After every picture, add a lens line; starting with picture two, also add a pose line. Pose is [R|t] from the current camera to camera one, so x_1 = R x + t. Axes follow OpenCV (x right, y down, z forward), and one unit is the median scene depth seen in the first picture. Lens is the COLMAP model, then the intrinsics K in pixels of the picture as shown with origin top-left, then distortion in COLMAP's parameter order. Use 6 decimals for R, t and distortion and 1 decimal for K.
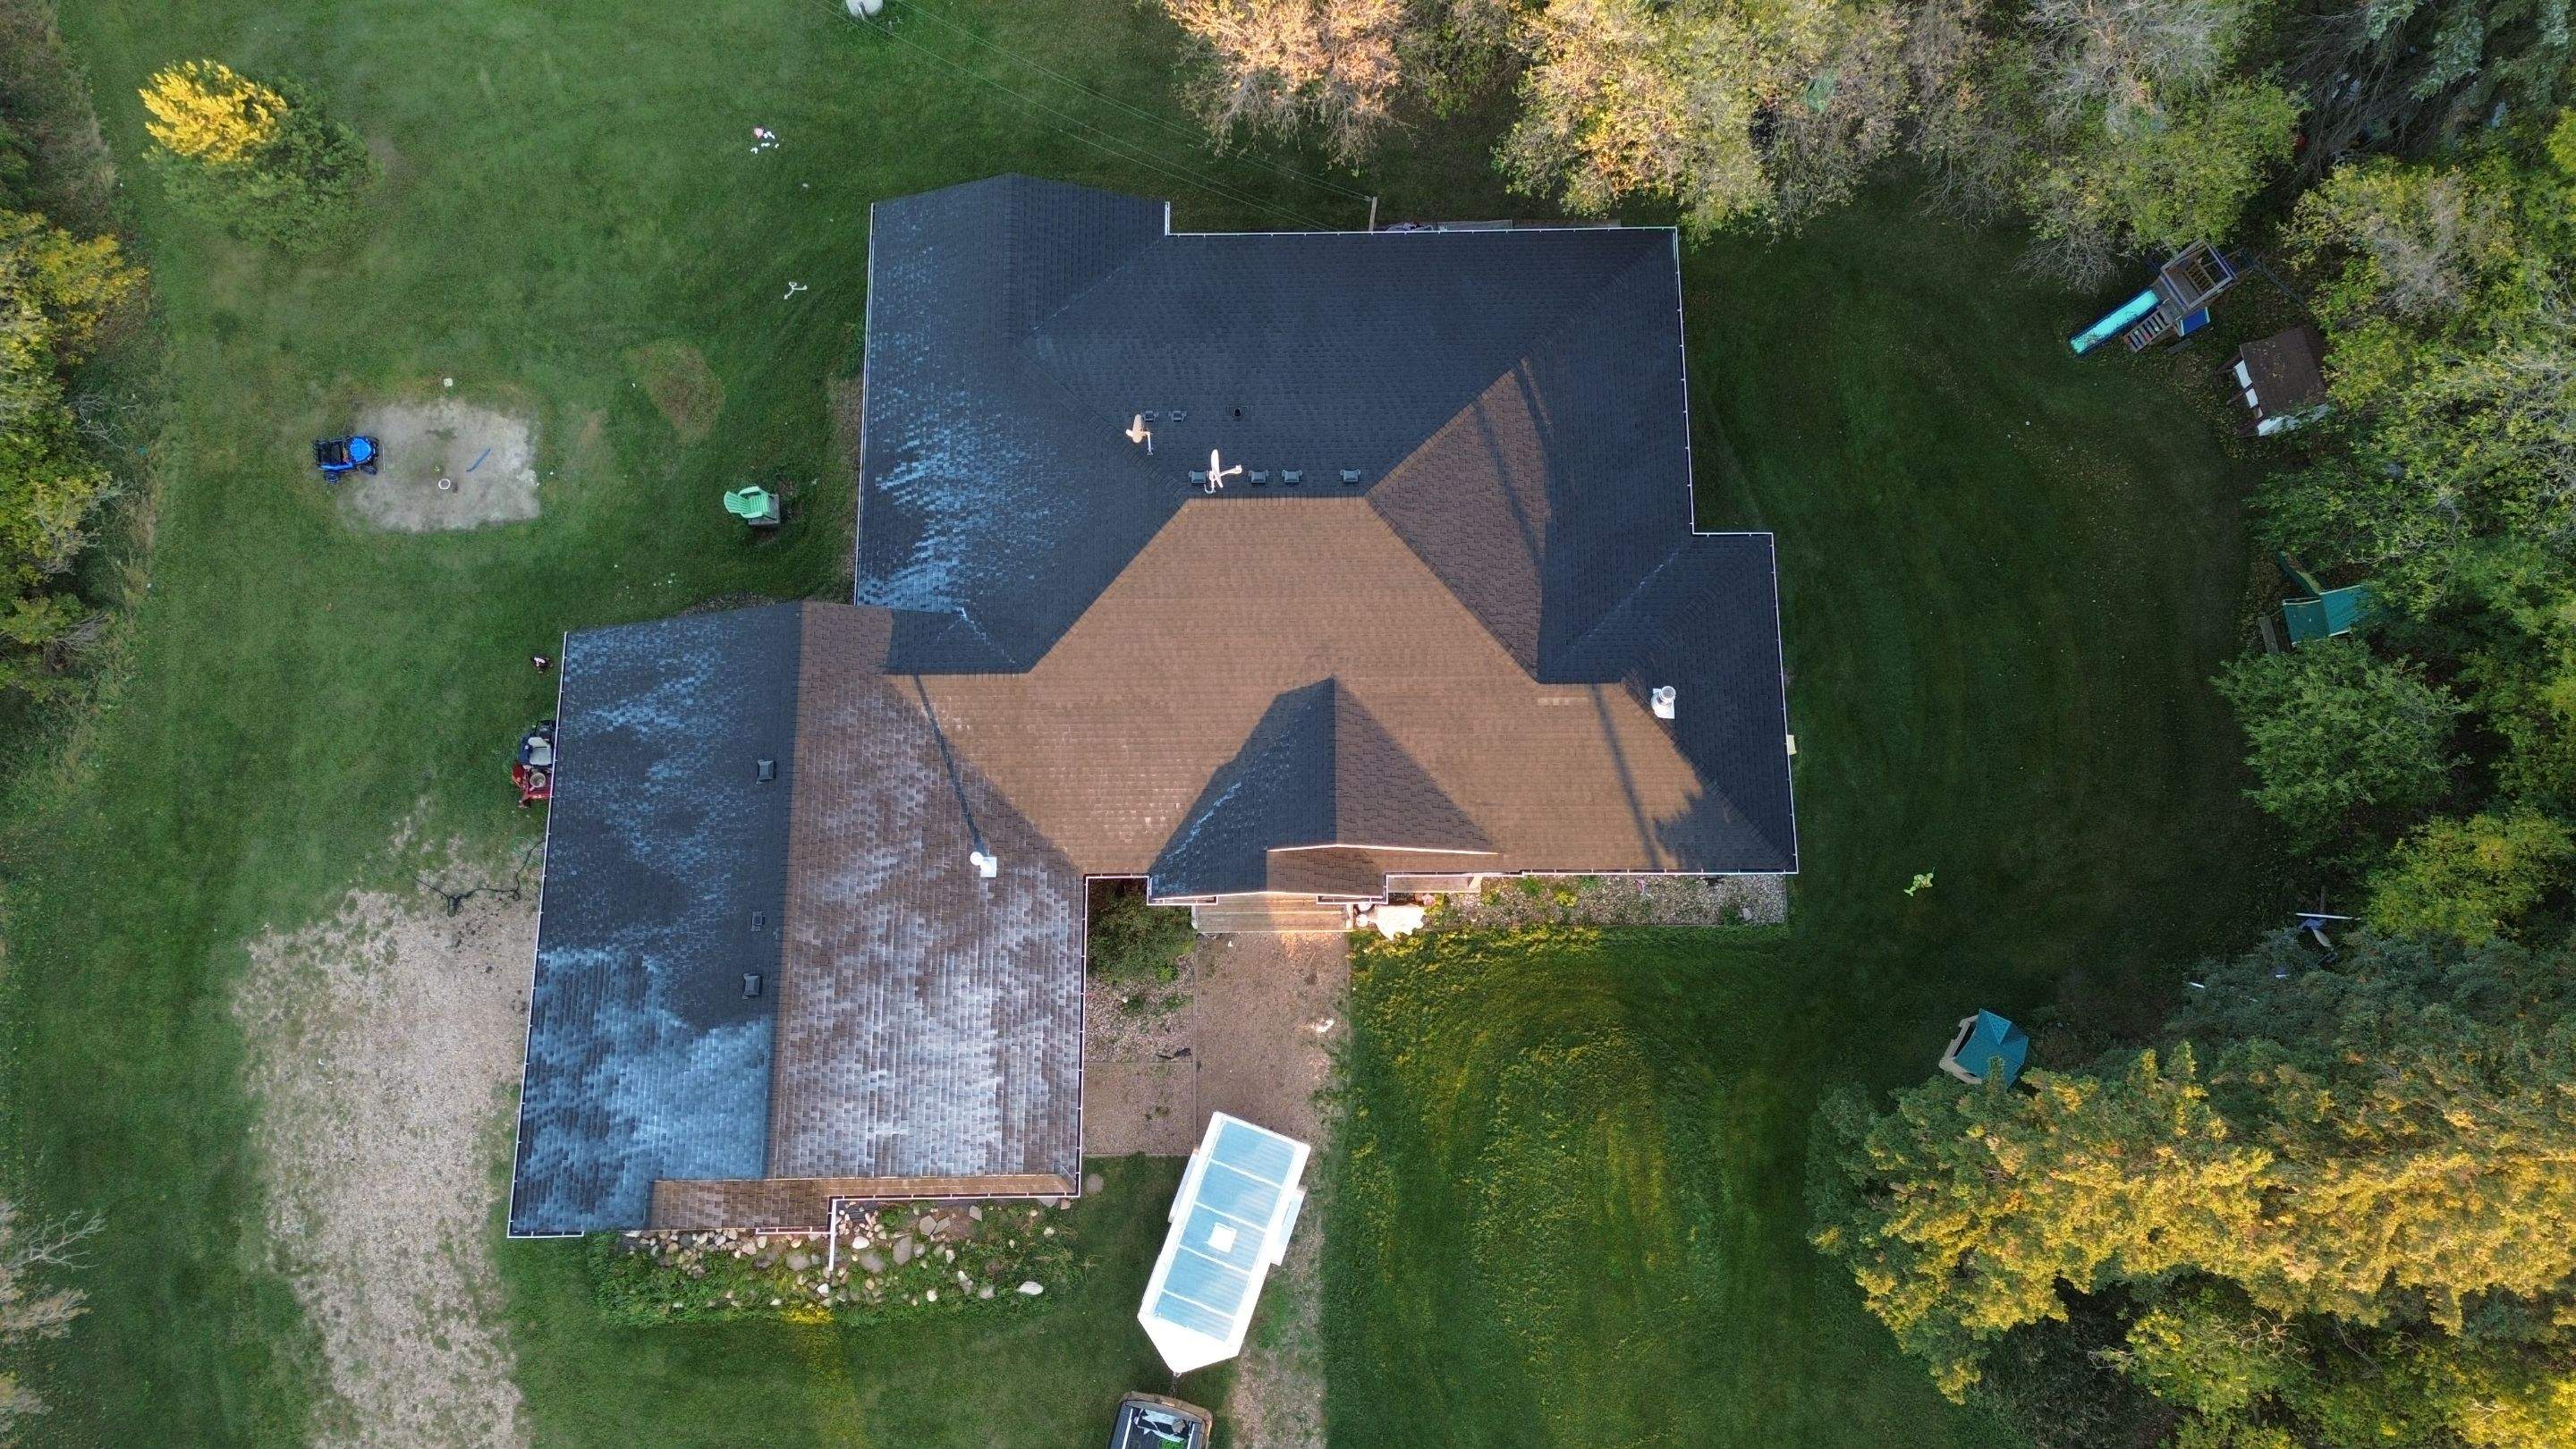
lens RADIAL K [[1799.4, 0, 1292.3], [0, 1799.4, 719.9], [0, 0, 1]] dist [0.084275, -0.072846]
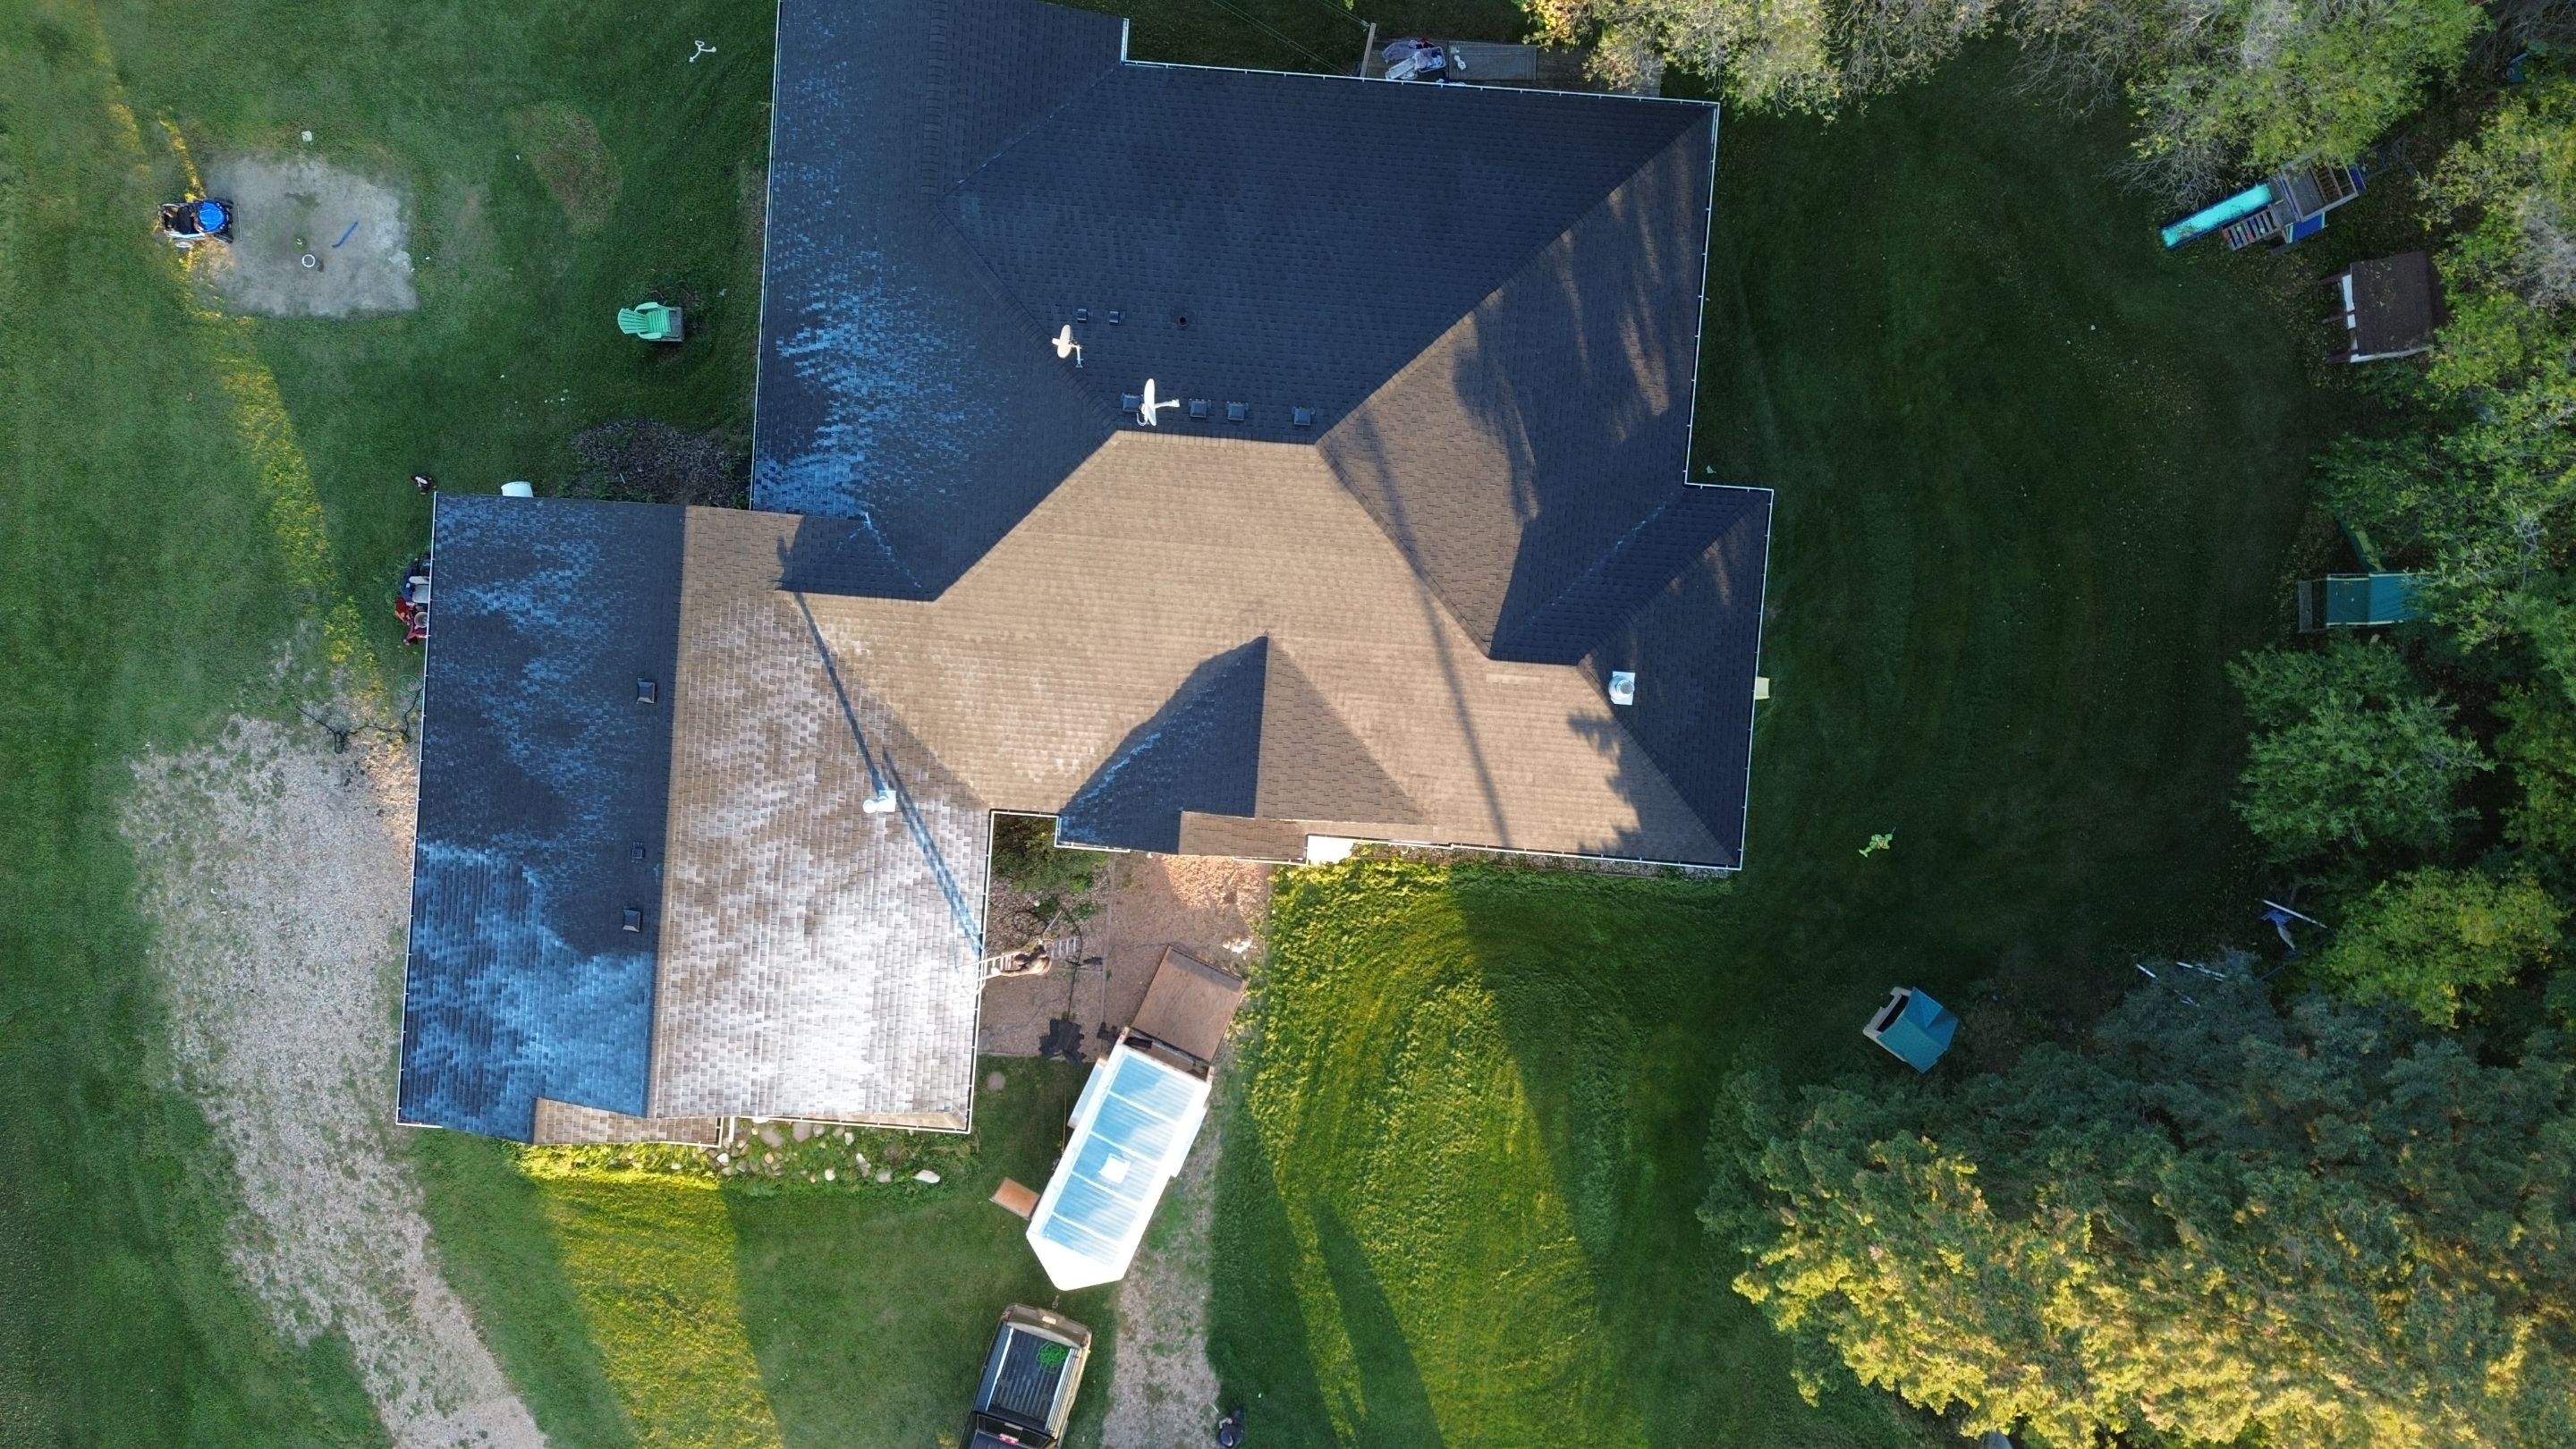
lens RADIAL K [[1810.8, 0, 1292.1], [0, 1810.8, 722.4], [0, 0, 1]] dist [0.082554, -0.077787]
pose [[0.996594, 0.082451, -0.001730, 0.038311], [-0.078929, 0.959690, 0.269750, -0.215254], [0.023902, -0.268695, 0.962929, 0.092858]]
